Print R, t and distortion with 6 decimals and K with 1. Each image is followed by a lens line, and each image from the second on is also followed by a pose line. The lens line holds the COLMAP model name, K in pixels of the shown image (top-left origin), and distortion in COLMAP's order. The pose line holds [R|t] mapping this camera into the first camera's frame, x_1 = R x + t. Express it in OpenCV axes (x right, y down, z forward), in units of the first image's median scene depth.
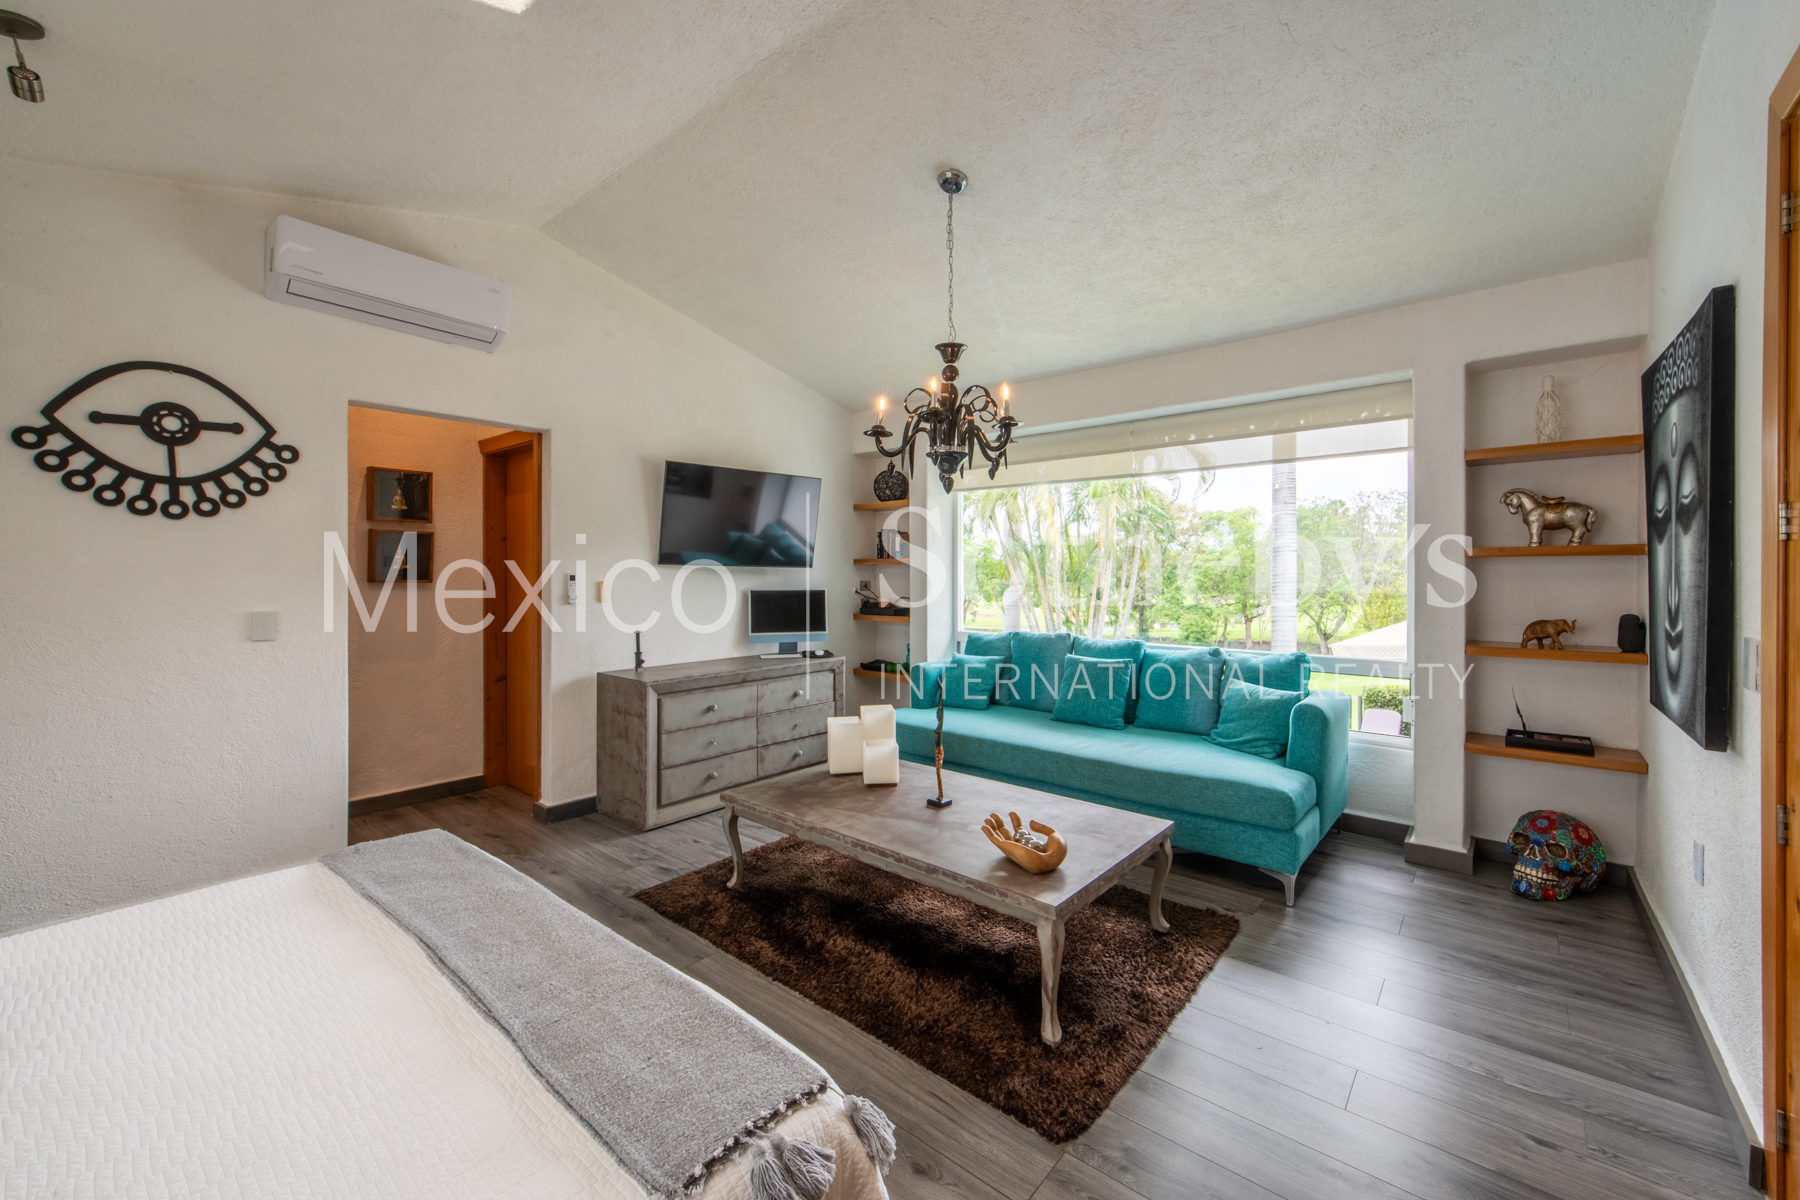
lens RADIAL K [[714.7, 0, 892.0], [0, 714.7, 579.8], [0, 0, 1]] dist [-0.000367, -0.000034]
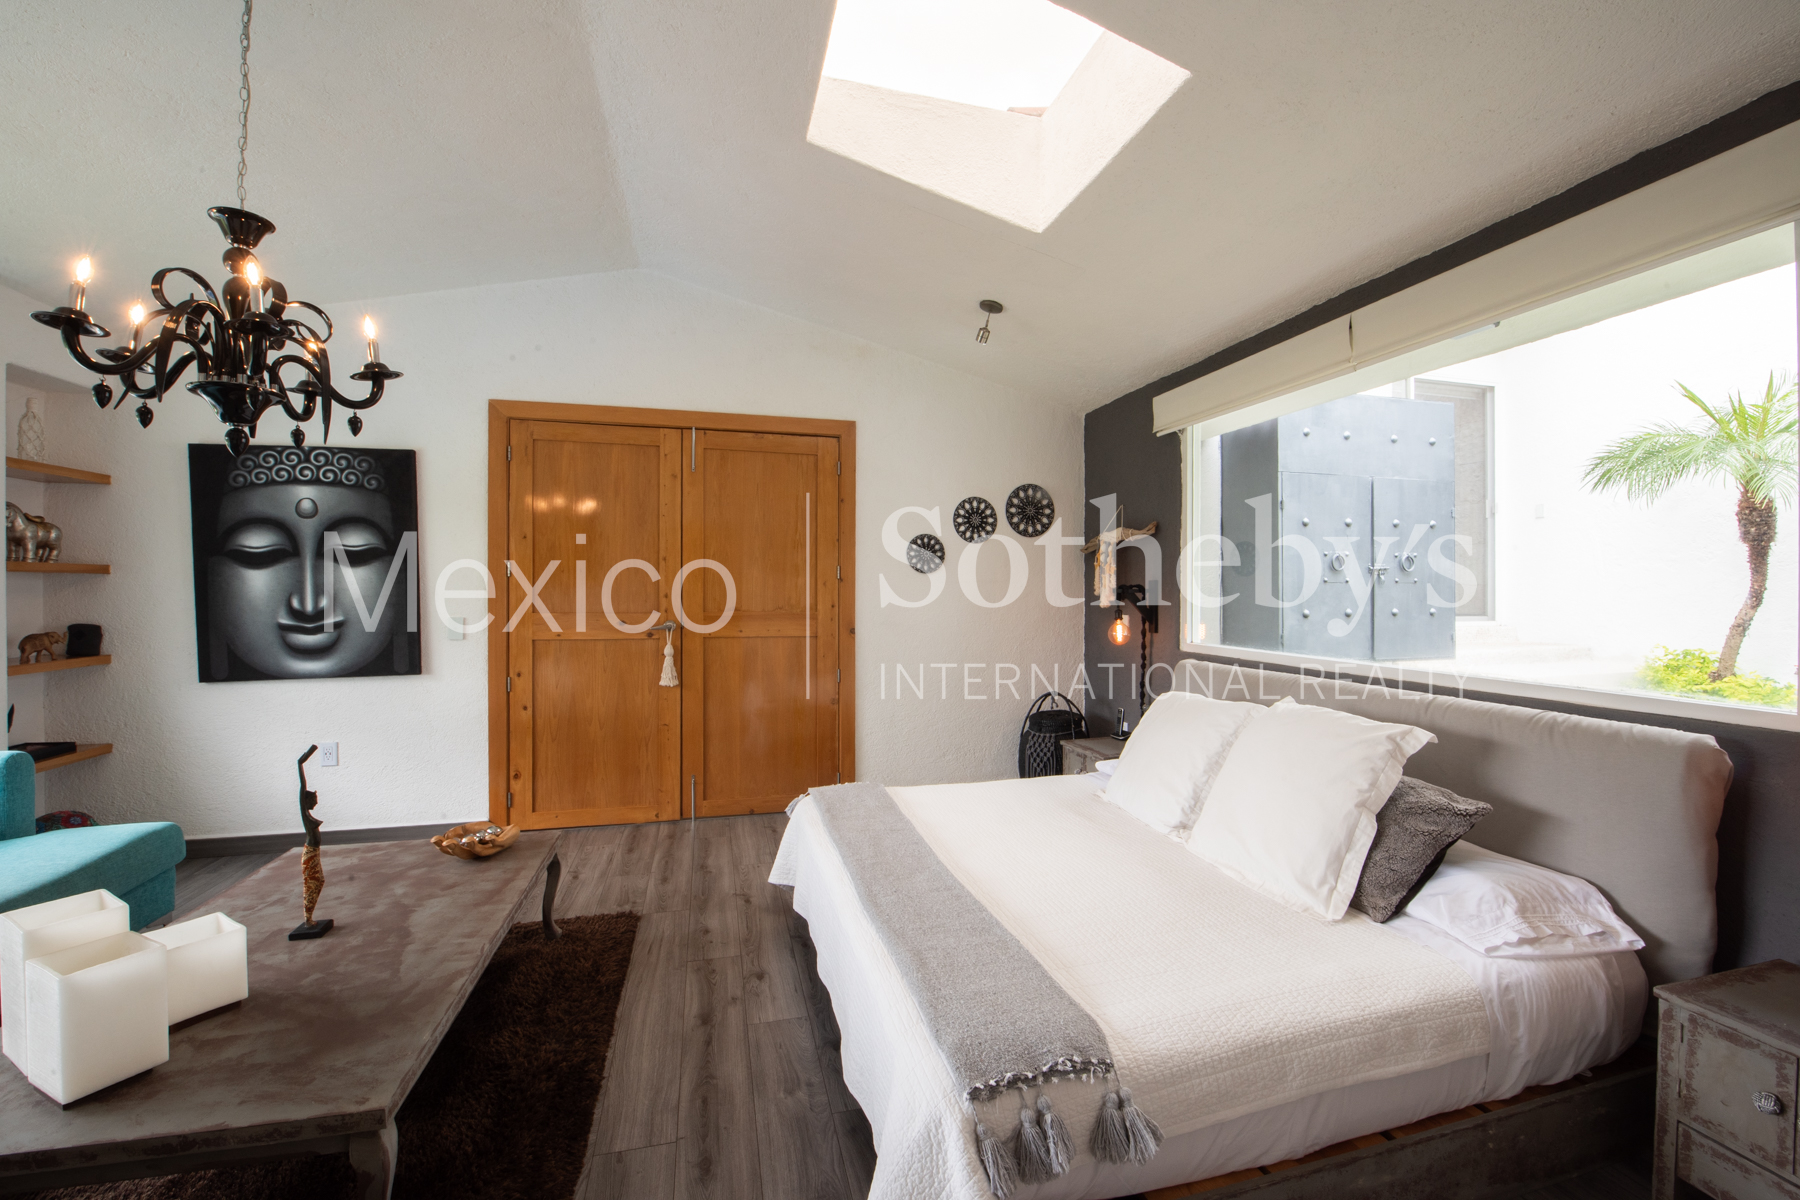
lens RADIAL K [[777.7, 0, 902.5], [0, 777.7, 592.1], [0, 0, 1]] dist [-0.001152, -0.000403]
pose [[-0.817634, -0.007529, 0.575690, -0.839077], [0.001511, 0.999883, 0.015222, -0.021181], [-0.575737, 0.013316, -0.817527, 1.317147]]
